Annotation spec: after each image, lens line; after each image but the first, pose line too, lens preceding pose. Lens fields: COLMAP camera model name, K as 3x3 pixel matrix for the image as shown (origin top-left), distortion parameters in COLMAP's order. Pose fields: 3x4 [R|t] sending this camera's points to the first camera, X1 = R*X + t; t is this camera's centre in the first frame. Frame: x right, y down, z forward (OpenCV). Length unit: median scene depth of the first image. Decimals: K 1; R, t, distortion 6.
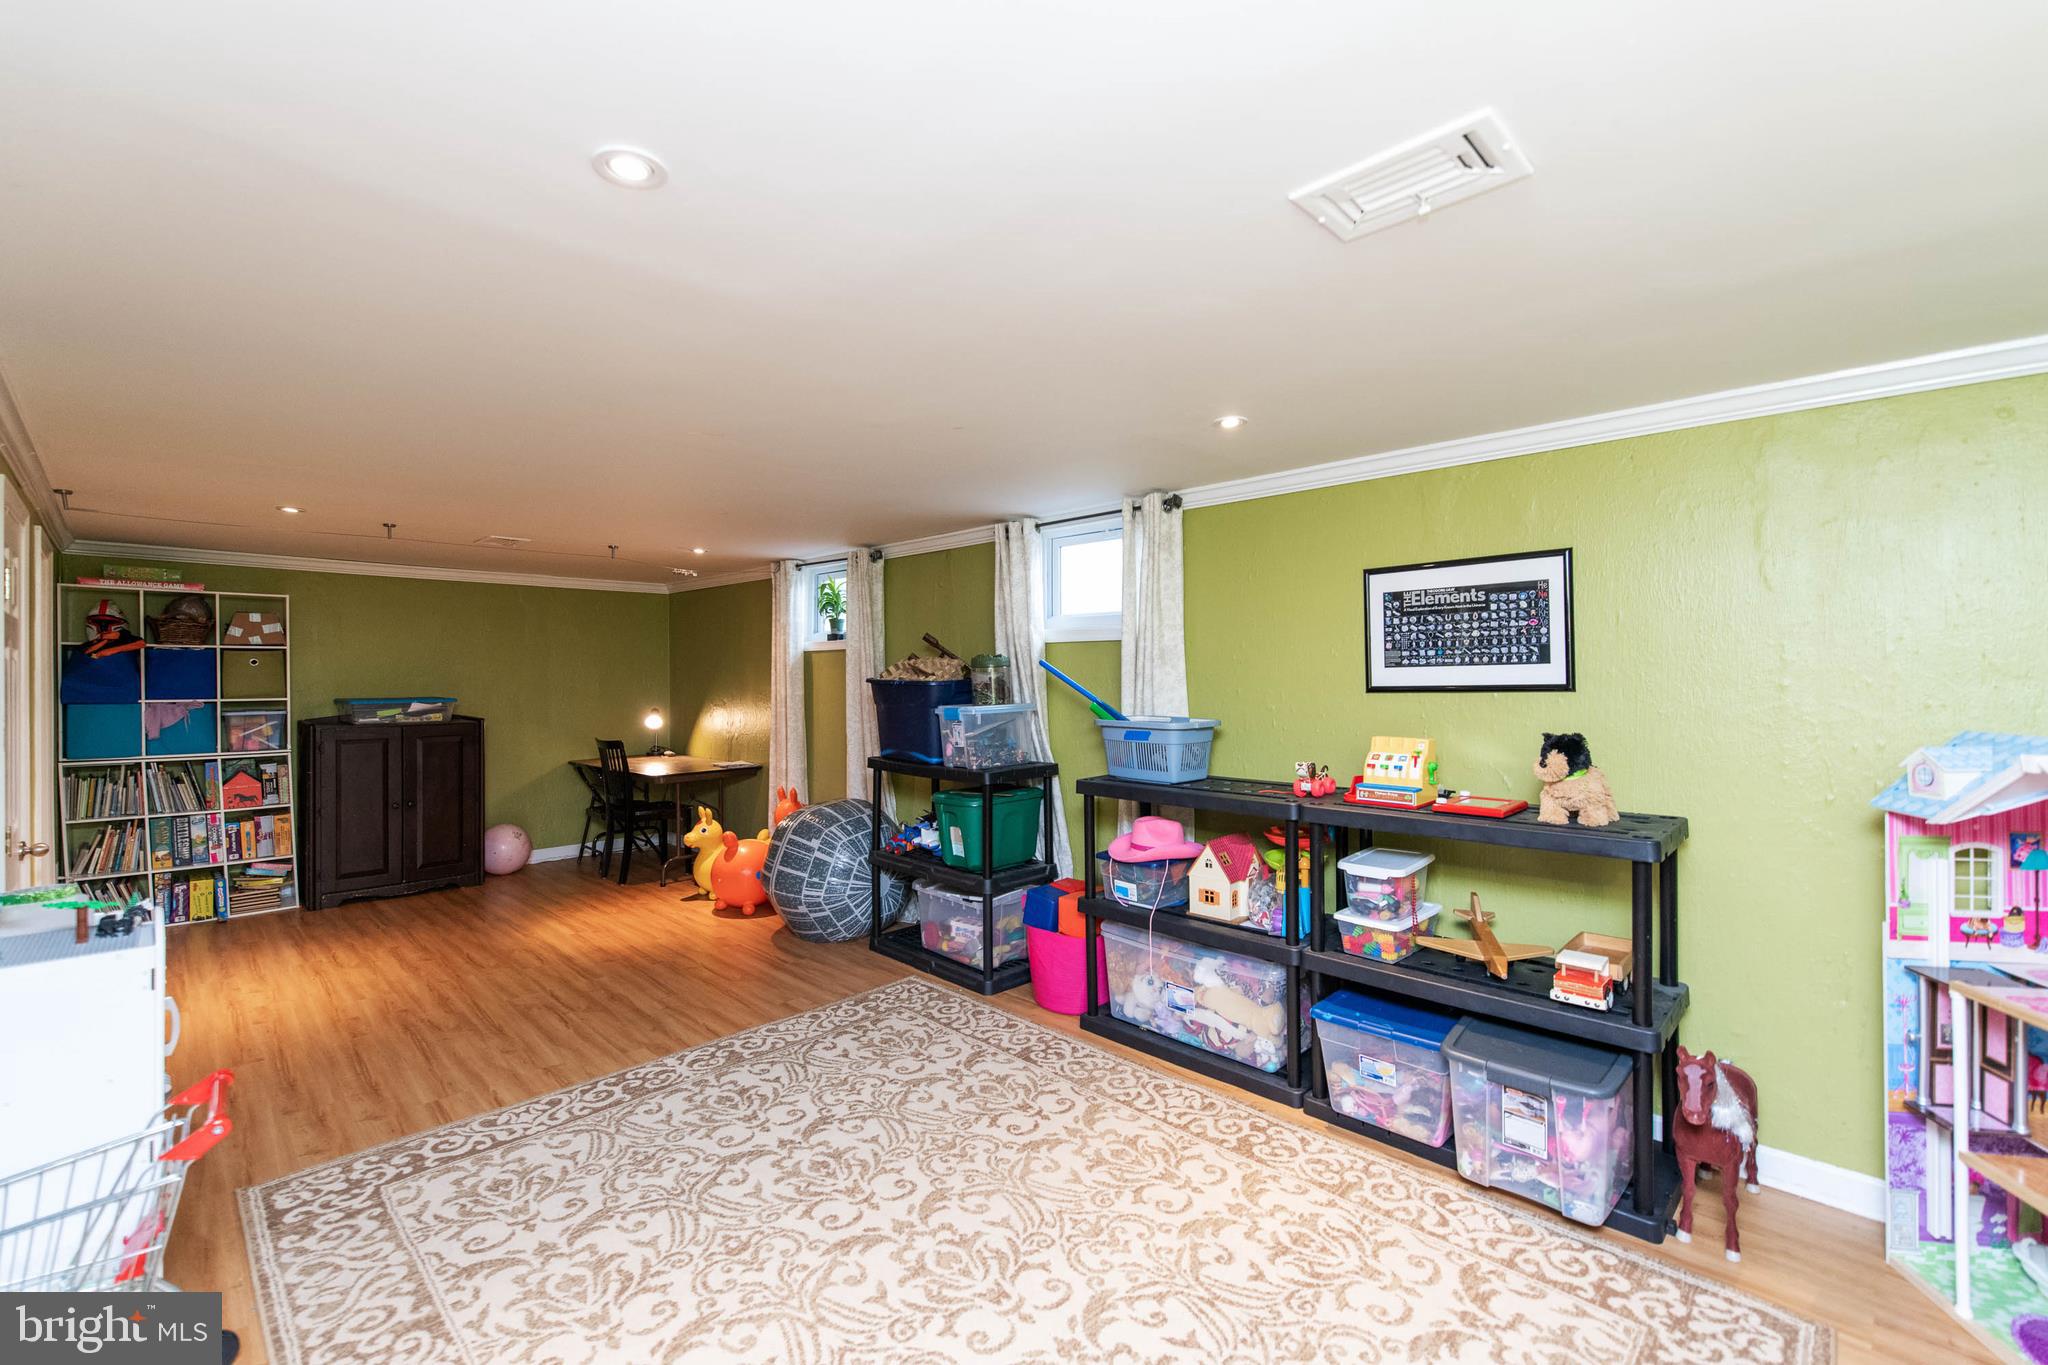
lens RADIAL K [[881.4, 0, 1026.2], [0, 881.4, 674.9], [0, 0, 1]] dist [0.003863, -0.000483]
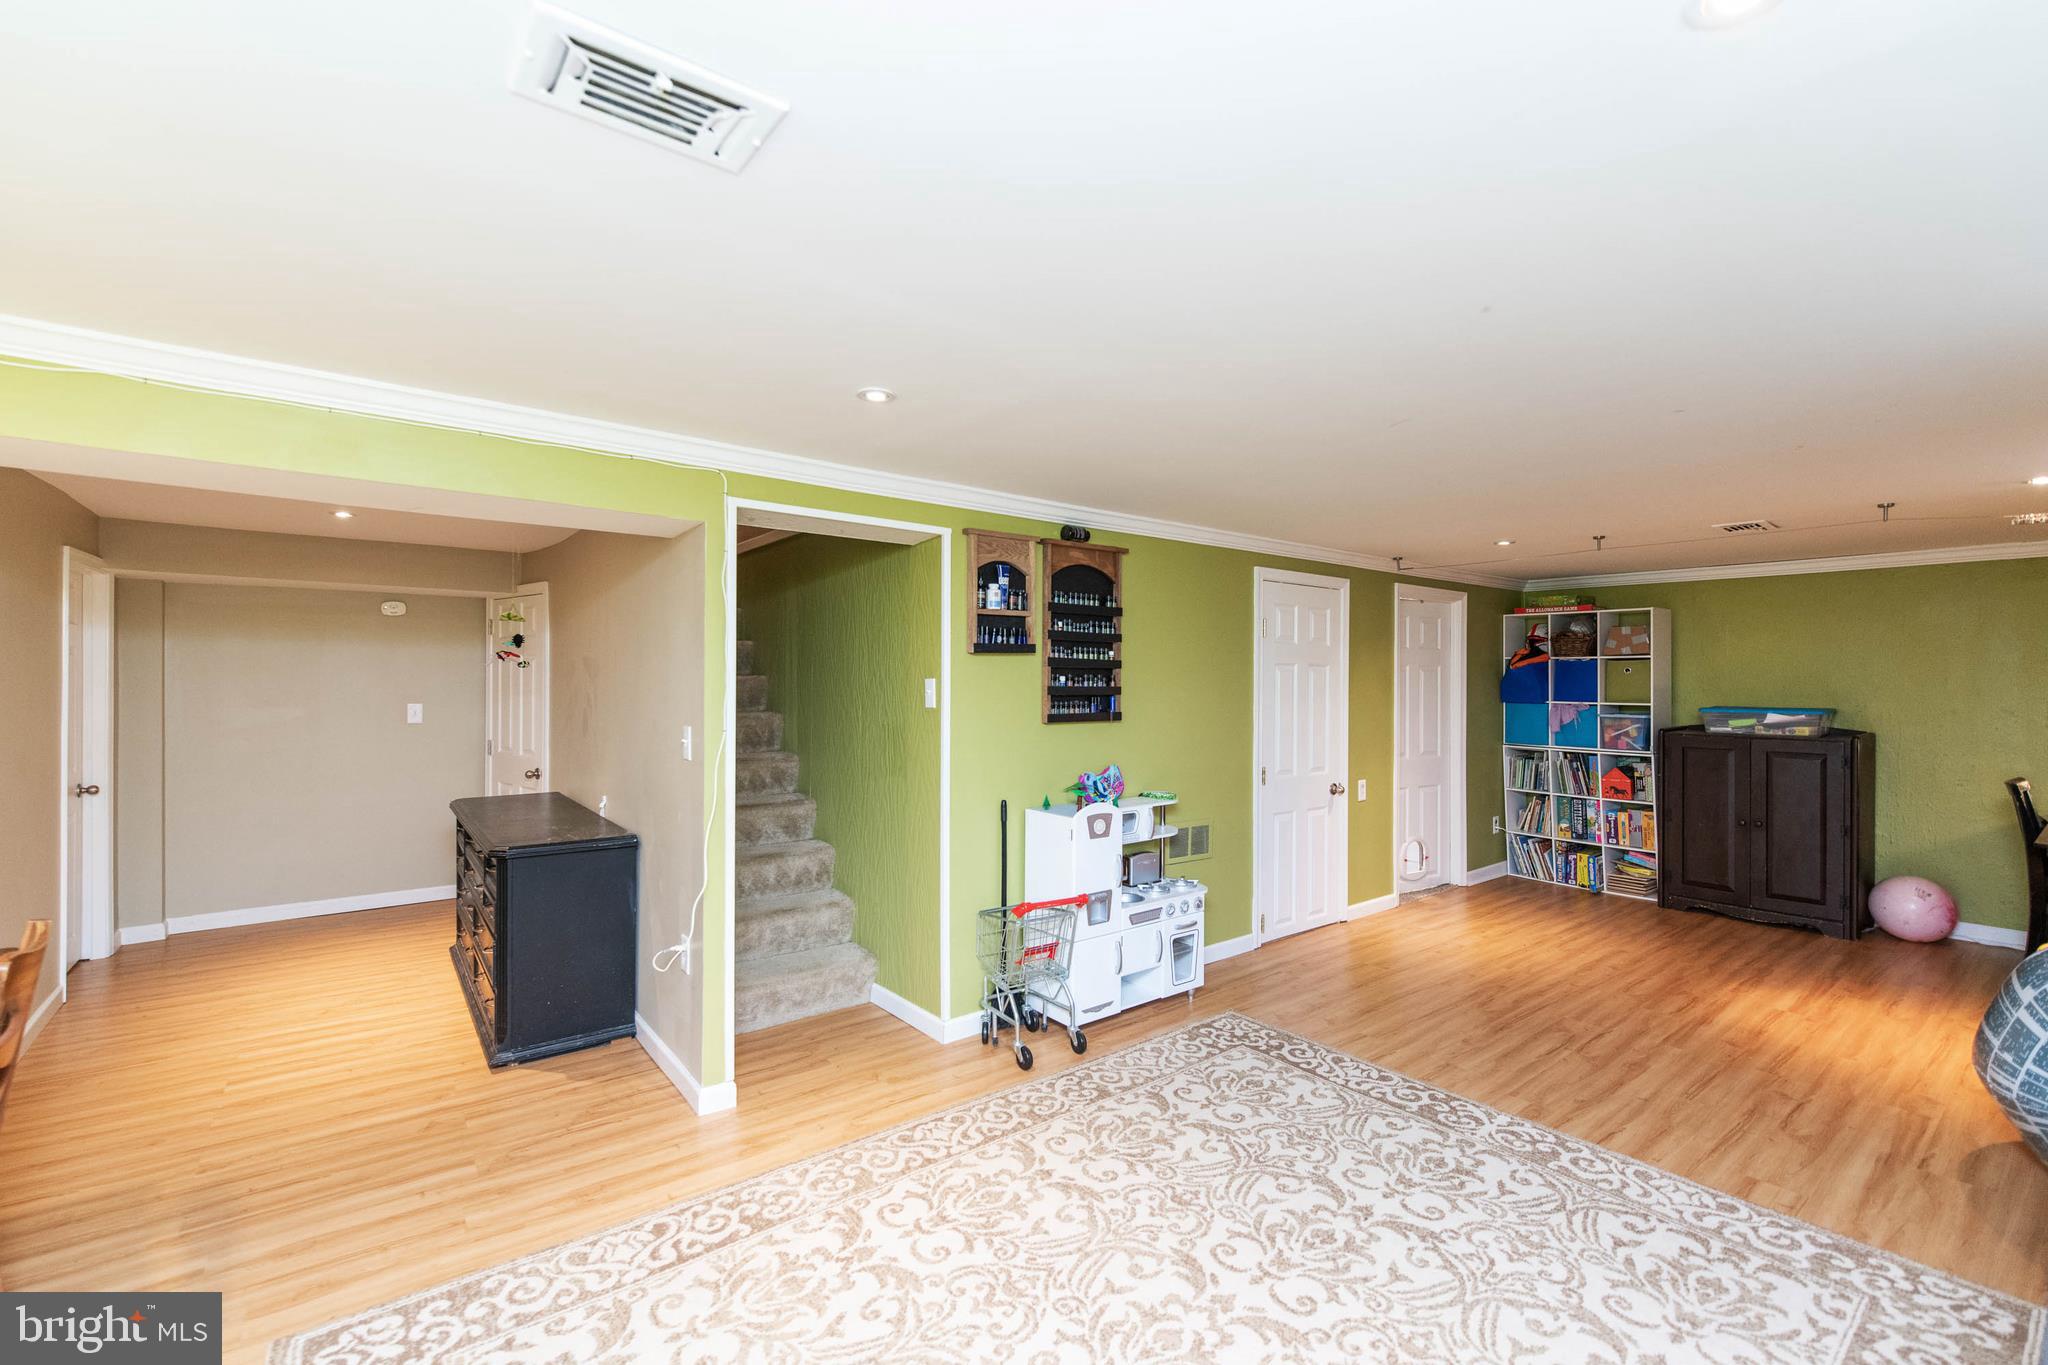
lens RADIAL K [[881.4, 0, 1028.6], [0, 881.4, 682.6], [0, 0, 1]] dist [0.003863, -0.000483]
pose [[-0.130961, 0.004031, -0.991379, 0.513718], [-0.003822, 0.999982, 0.004571, -0.002000], [0.991380, 0.004388, -0.130943, 0.618104]]
